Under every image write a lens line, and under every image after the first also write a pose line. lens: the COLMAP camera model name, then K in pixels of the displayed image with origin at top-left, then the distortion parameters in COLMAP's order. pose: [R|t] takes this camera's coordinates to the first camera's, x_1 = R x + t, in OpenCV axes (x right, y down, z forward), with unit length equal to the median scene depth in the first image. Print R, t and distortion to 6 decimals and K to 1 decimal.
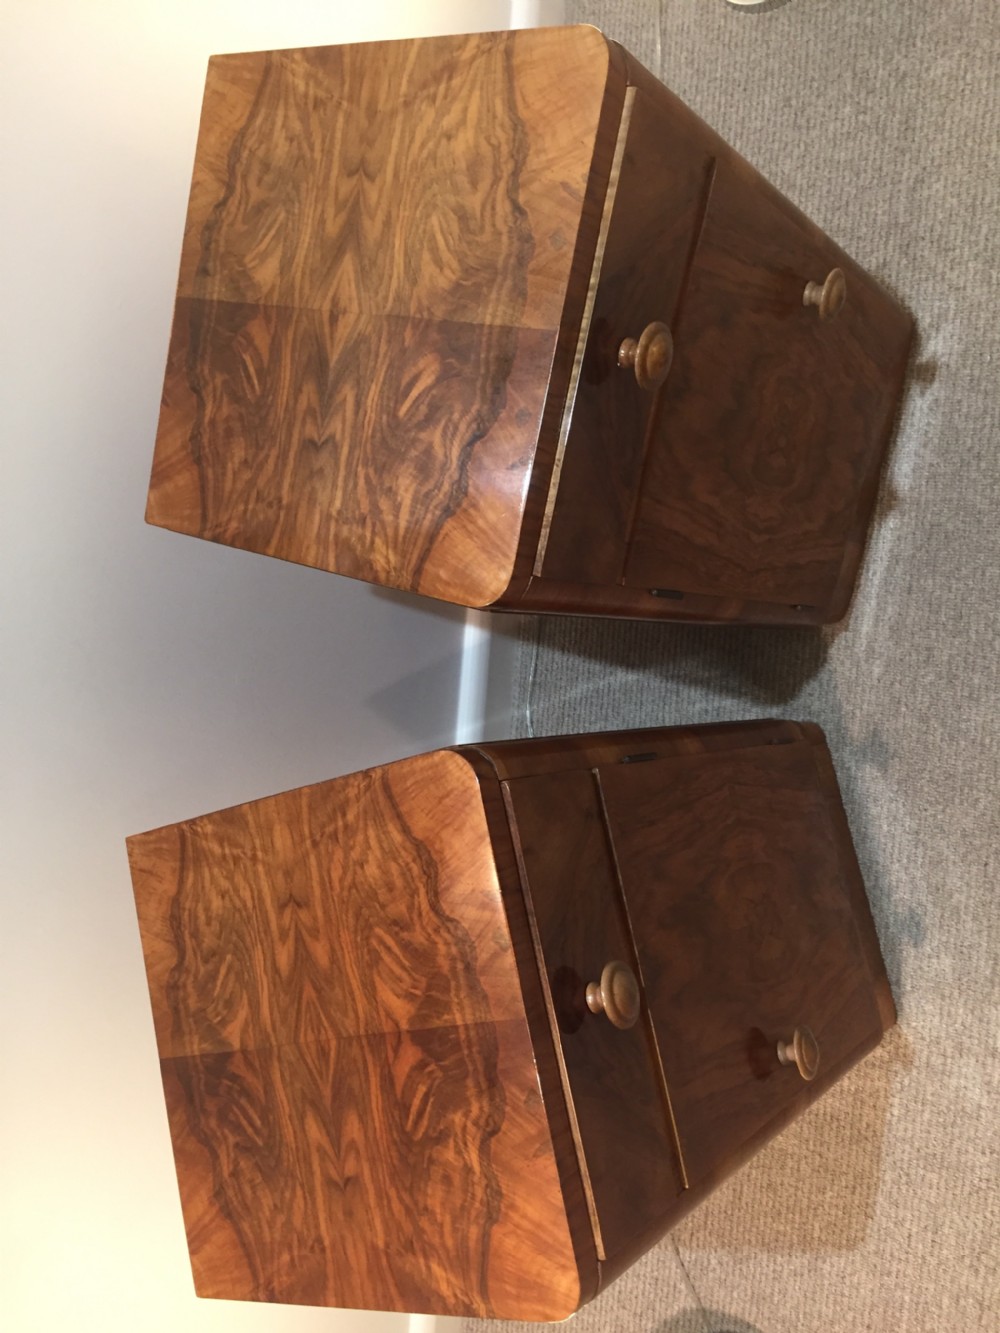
lens RADIAL K [[1146.6, 0, 502.9], [0, 1146.6, 667.7], [0, 0, 1]] dist [0.071466, -0.104717]
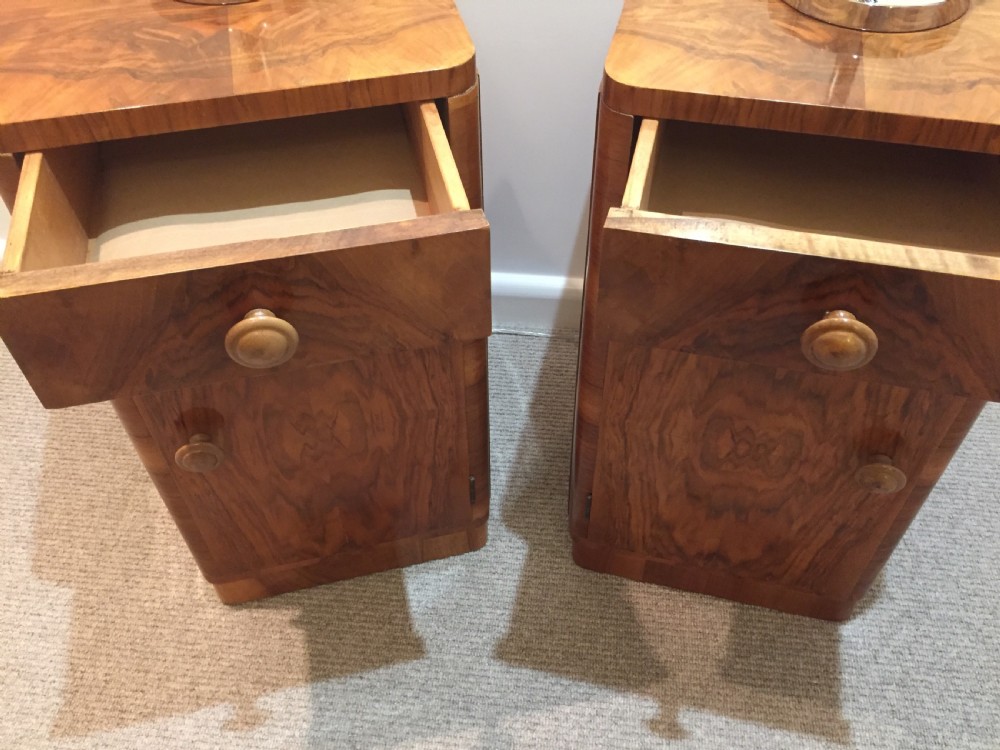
lens RADIAL K [[860.2, 0, 499.7], [0, 860.2, 377.9], [0, 0, 1]] dist [0.071466, -0.104717]
pose [[-0.002101, 0.991316, -0.131481, 0.236916], [-0.999870, 0.000018, 0.016115, 0.021872], [0.015978, 0.131498, 0.991188, 0.127773]]
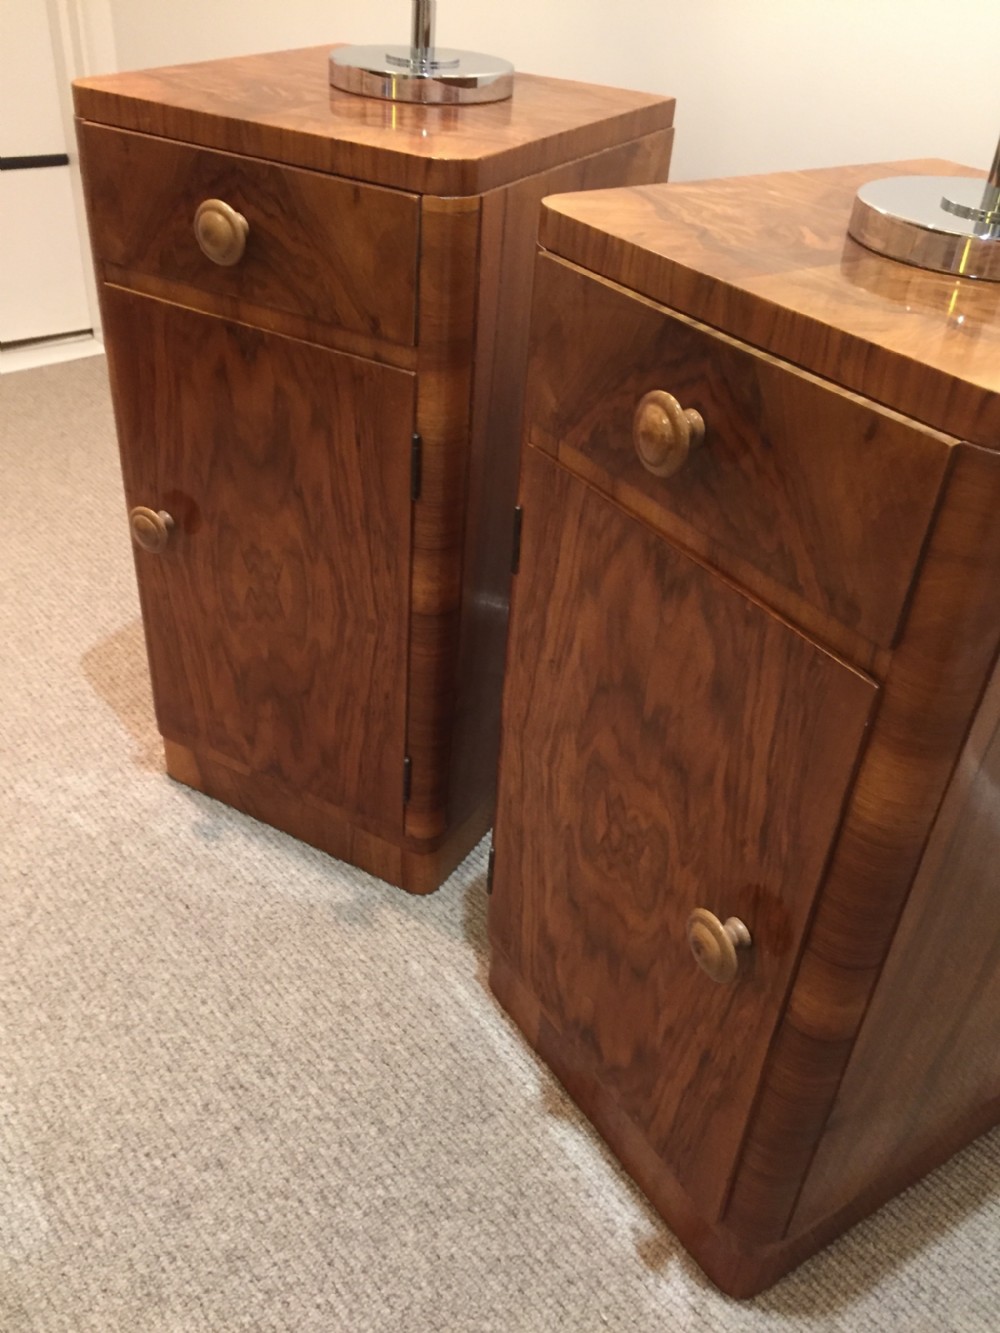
lens RADIAL K [[1147.3, 0, 503.1], [0, 1147.3, 672.5], [0, 0, 1]] dist [0.079510, -0.124857]
pose [[-0.610922, 0.771088, -0.179435, 0.282538], [-0.714314, -0.439142, 0.544894, -0.423188], [0.341364, 0.461061, 0.819081, 0.246945]]
